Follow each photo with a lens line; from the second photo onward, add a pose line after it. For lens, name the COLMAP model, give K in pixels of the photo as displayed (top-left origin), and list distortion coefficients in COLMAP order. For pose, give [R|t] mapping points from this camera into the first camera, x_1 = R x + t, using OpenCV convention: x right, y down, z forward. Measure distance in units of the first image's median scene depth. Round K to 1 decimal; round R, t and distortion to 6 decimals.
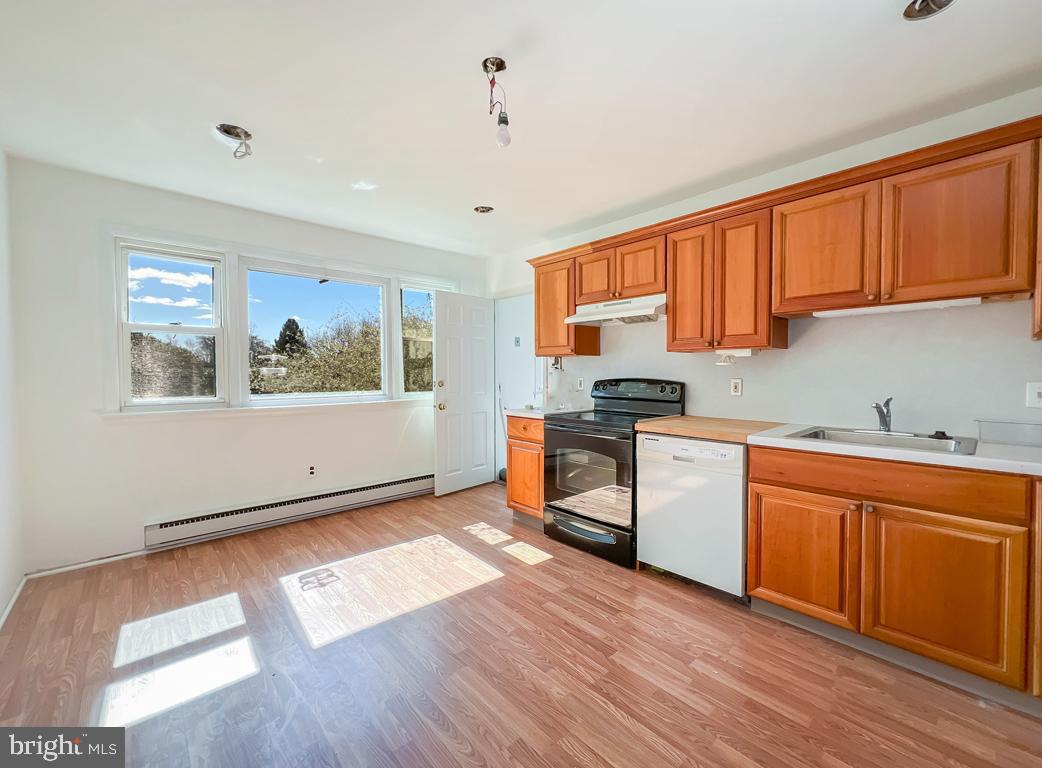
lens RADIAL K [[434.7, 0, 523.4], [0, 434.7, 377.1], [0, 0, 1]] dist [-0.000112, -0.000196]
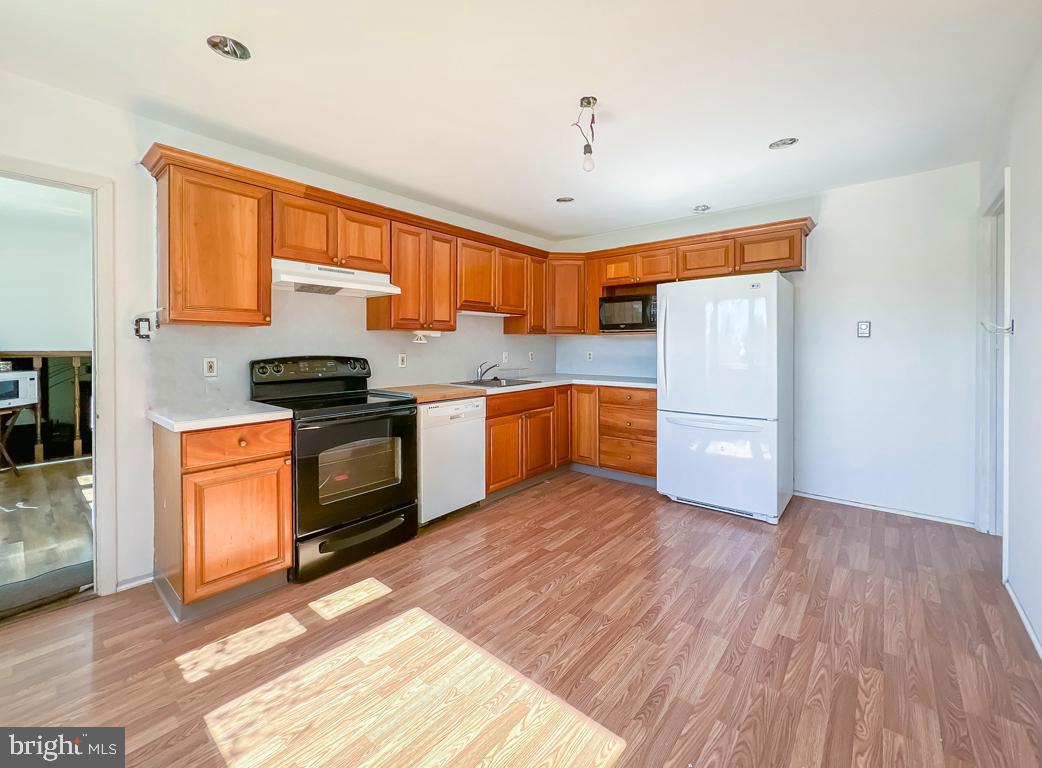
lens RADIAL K [[438.3, 0, 506.9], [0, 438.3, 348.7], [0, 0, 1]] dist [-0.001856, 0.000070]
pose [[-0.121936, -0.003134, 0.992533, -0.889716], [0.016686, 0.999847, 0.005206, -0.014309], [-0.992398, 0.017196, -0.121865, 0.975611]]
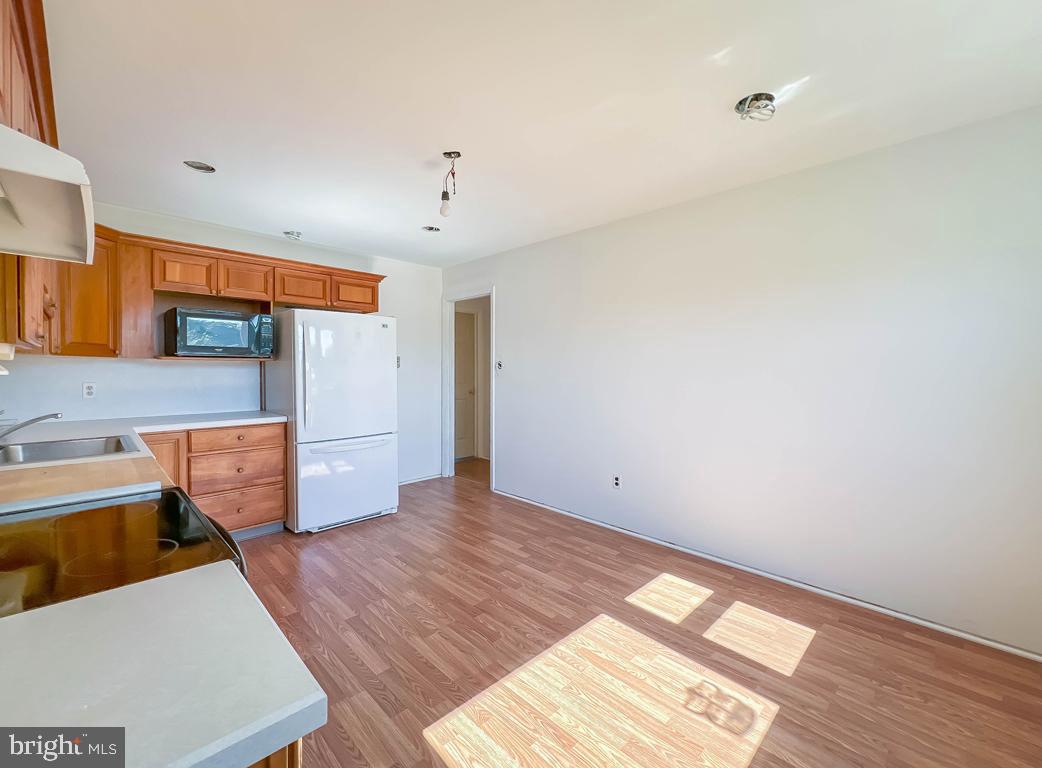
lens RADIAL K [[434.7, 0, 523.4], [0, 434.7, 377.1], [0, 0, 1]] dist [-0.000112, -0.000196]
pose [[-0.998759, -0.000719, -0.049800, -0.155446], [-0.002438, 0.999403, 0.034462, -0.048951], [0.049745, 0.034541, -0.998164, 1.660728]]
